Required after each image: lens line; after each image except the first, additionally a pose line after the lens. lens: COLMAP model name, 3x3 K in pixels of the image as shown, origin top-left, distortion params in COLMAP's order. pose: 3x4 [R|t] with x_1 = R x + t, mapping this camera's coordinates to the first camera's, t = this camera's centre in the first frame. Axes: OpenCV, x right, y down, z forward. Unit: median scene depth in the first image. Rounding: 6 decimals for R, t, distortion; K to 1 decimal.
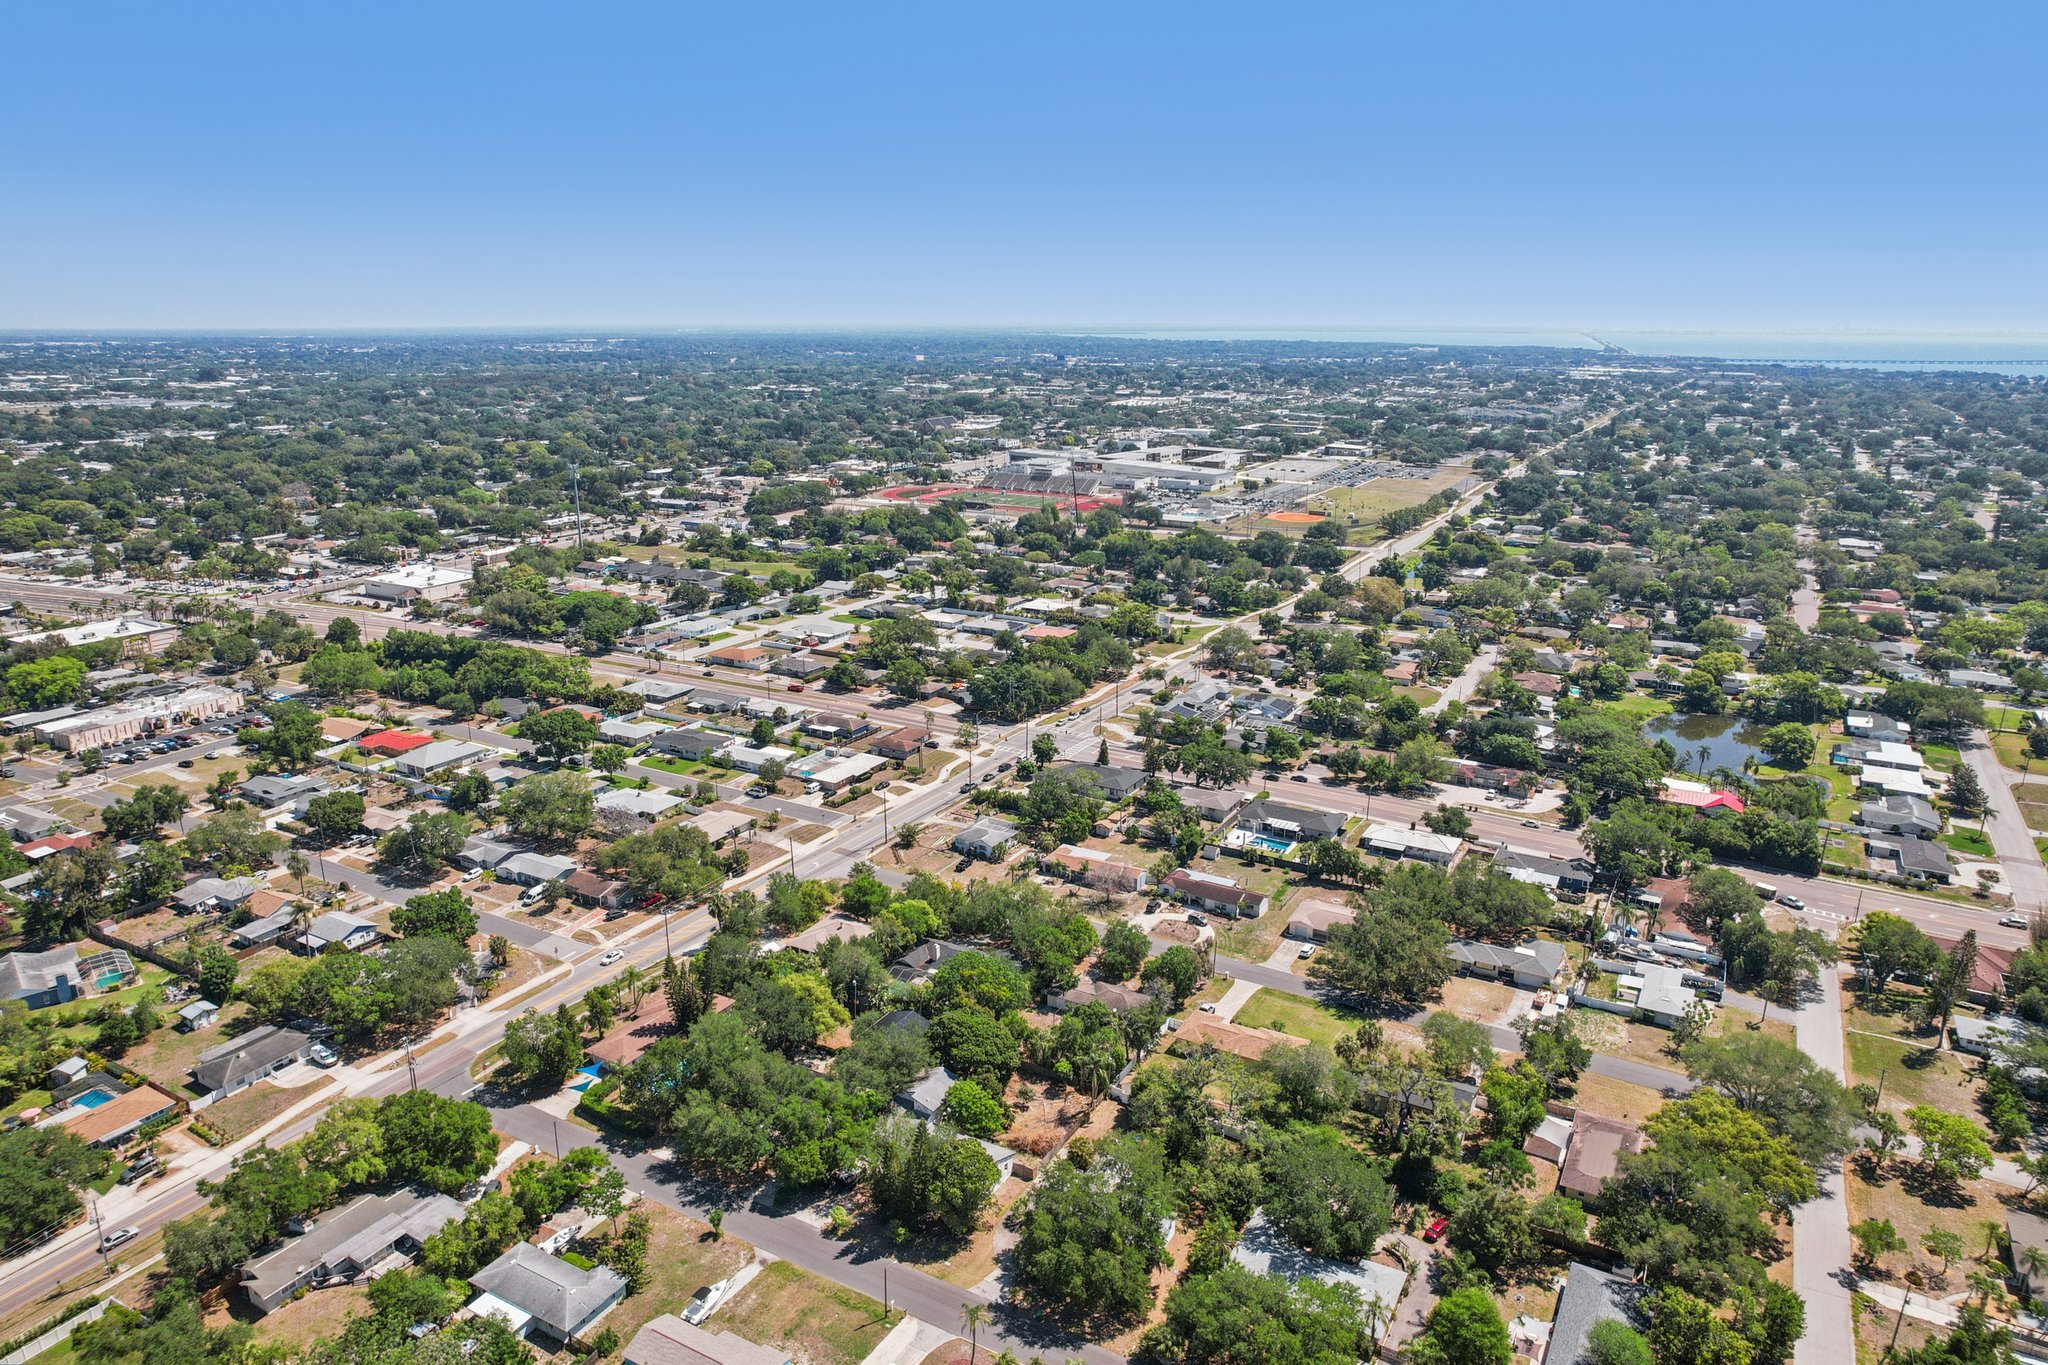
lens RADIAL K [[1327.7, 0, 1020.6], [0, 1327.7, 663.1], [0, 0, 1]] dist [-0.072732, 0.061290]
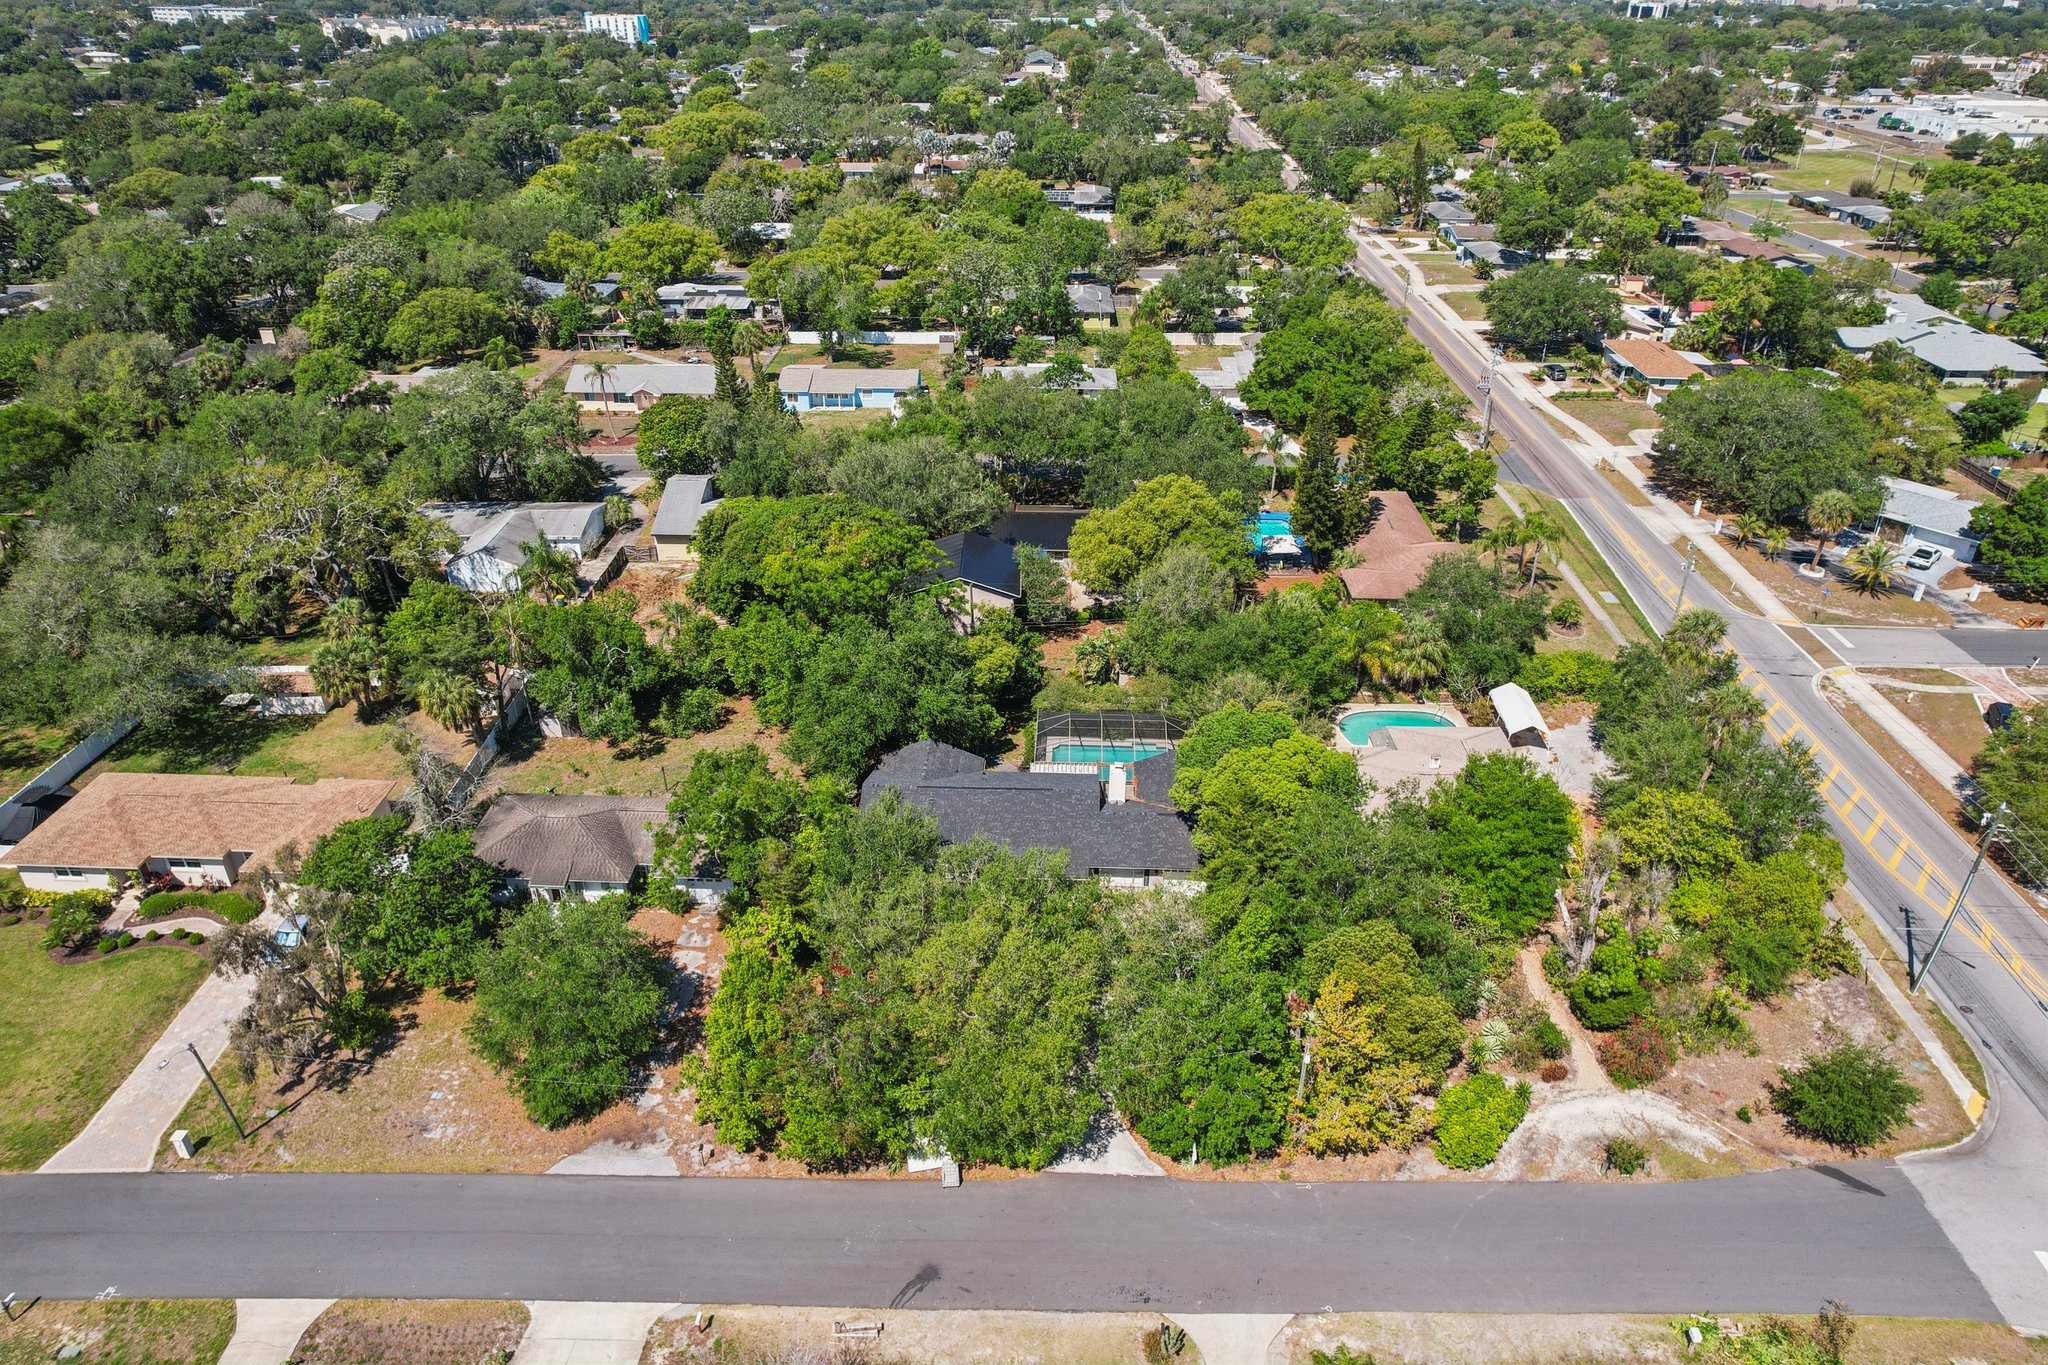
lens RADIAL K [[1305.4, 0, 1031.9], [0, 1305.4, 725.9], [0, 0, 1]] dist [-0.071728, 0.063452]
pose [[-0.876919, 0.240049, -0.416401, 0.068026], [-0.130552, 0.714817, 0.687017, -0.016553], [0.462569, 0.656820, -0.595498, 0.848819]]
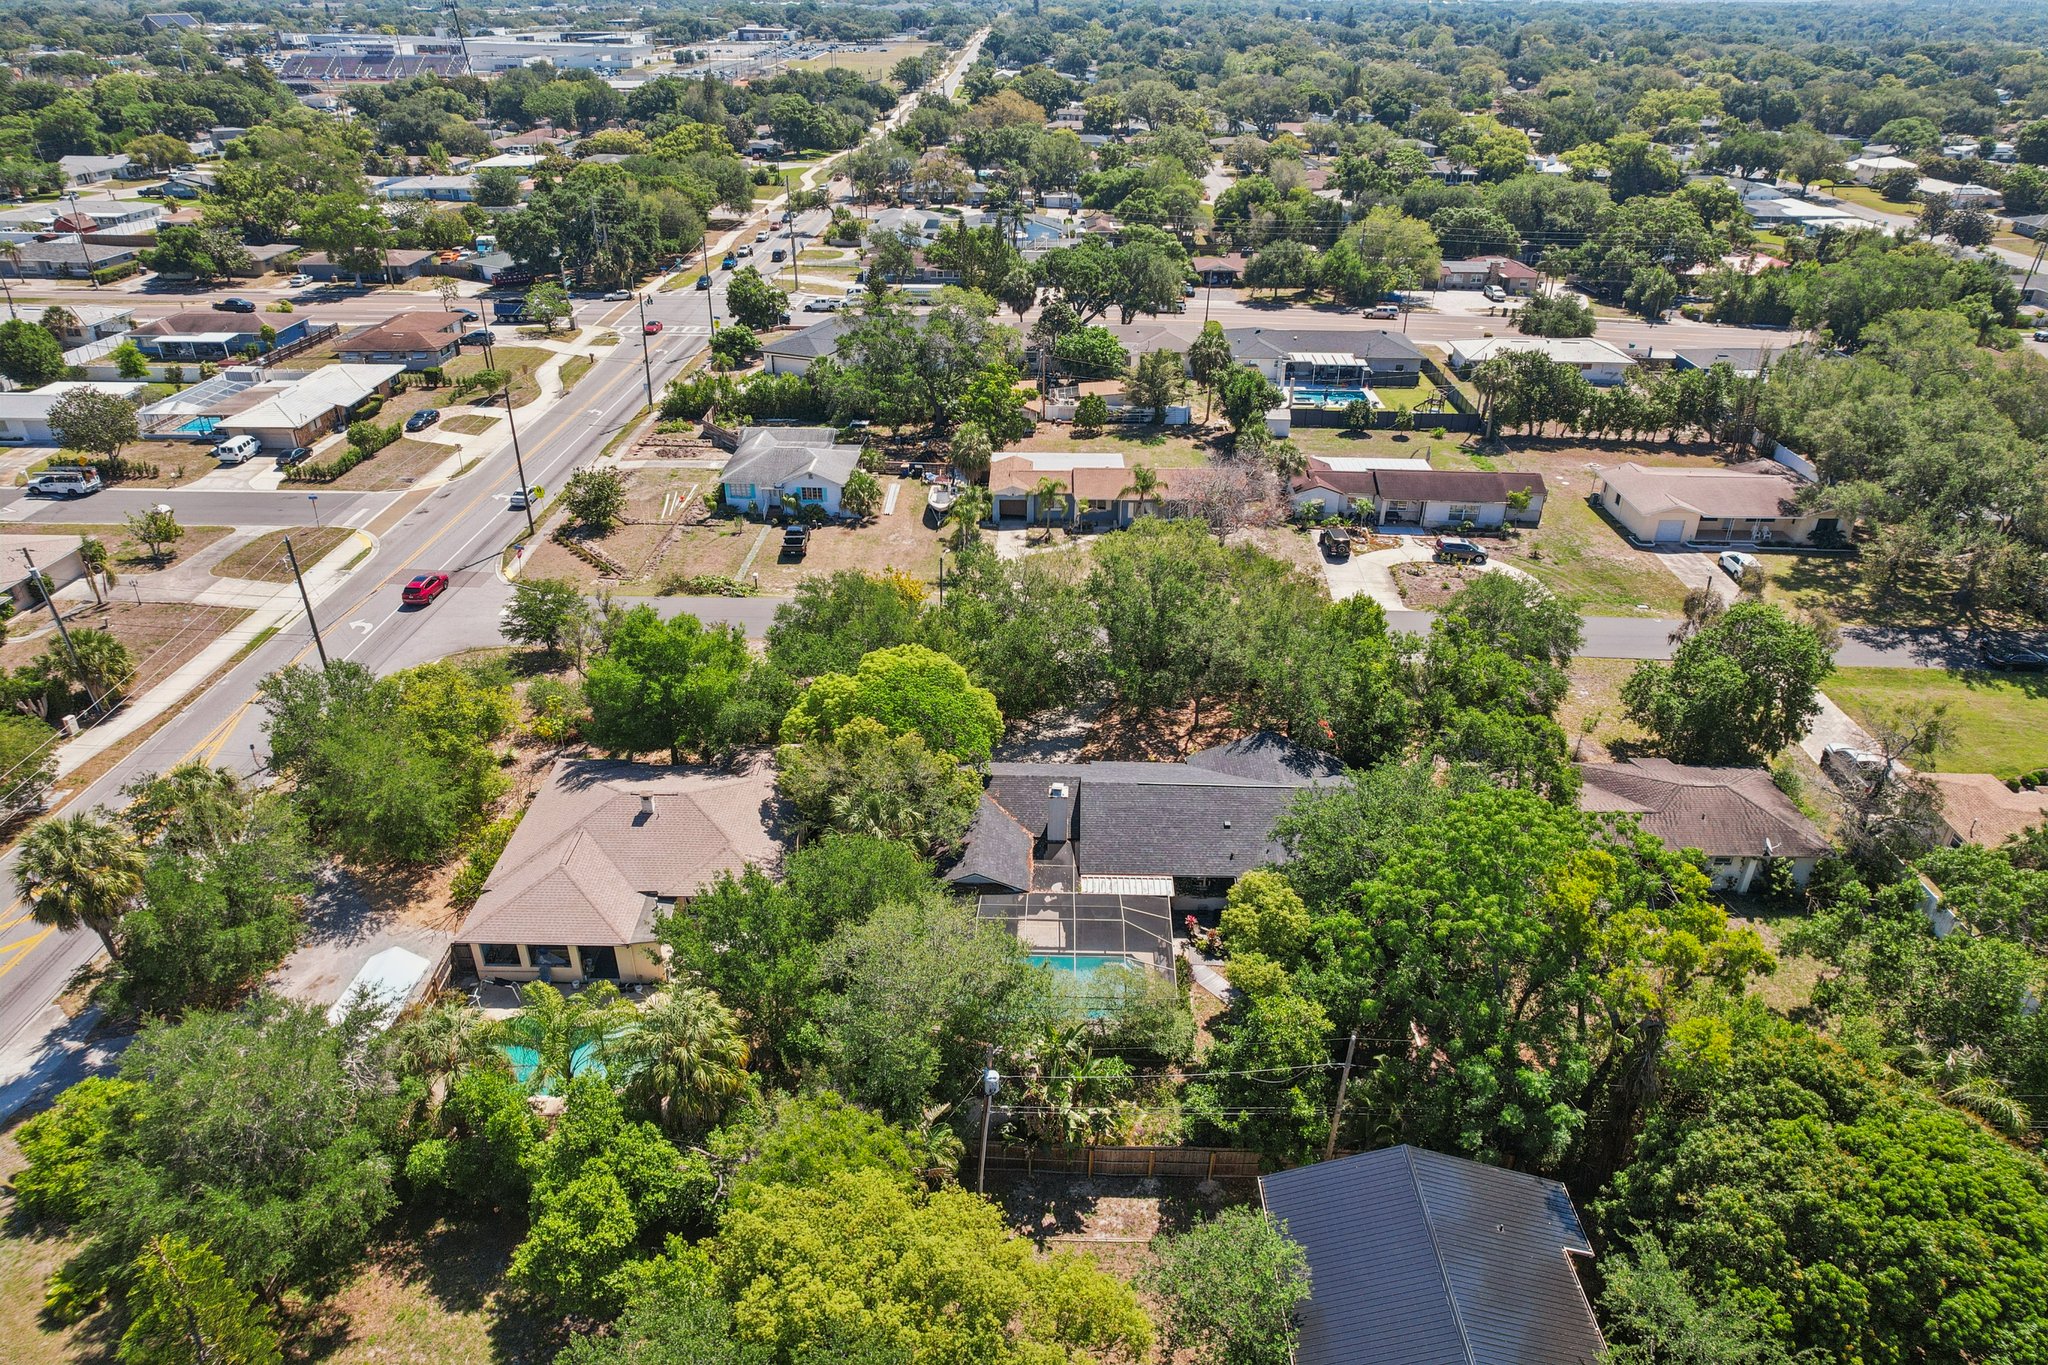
lens RADIAL K [[1315.1, 0, 1024.0], [0, 1315.1, 682.5], [0, 0, 1]] dist [-0.079689, 0.073471]
pose [[0.876419, -0.228656, 0.423800, -0.129732], [0.120224, 0.956103, 0.267231, 0.085629], [-0.466301, -0.183256, 0.865437, 0.555454]]
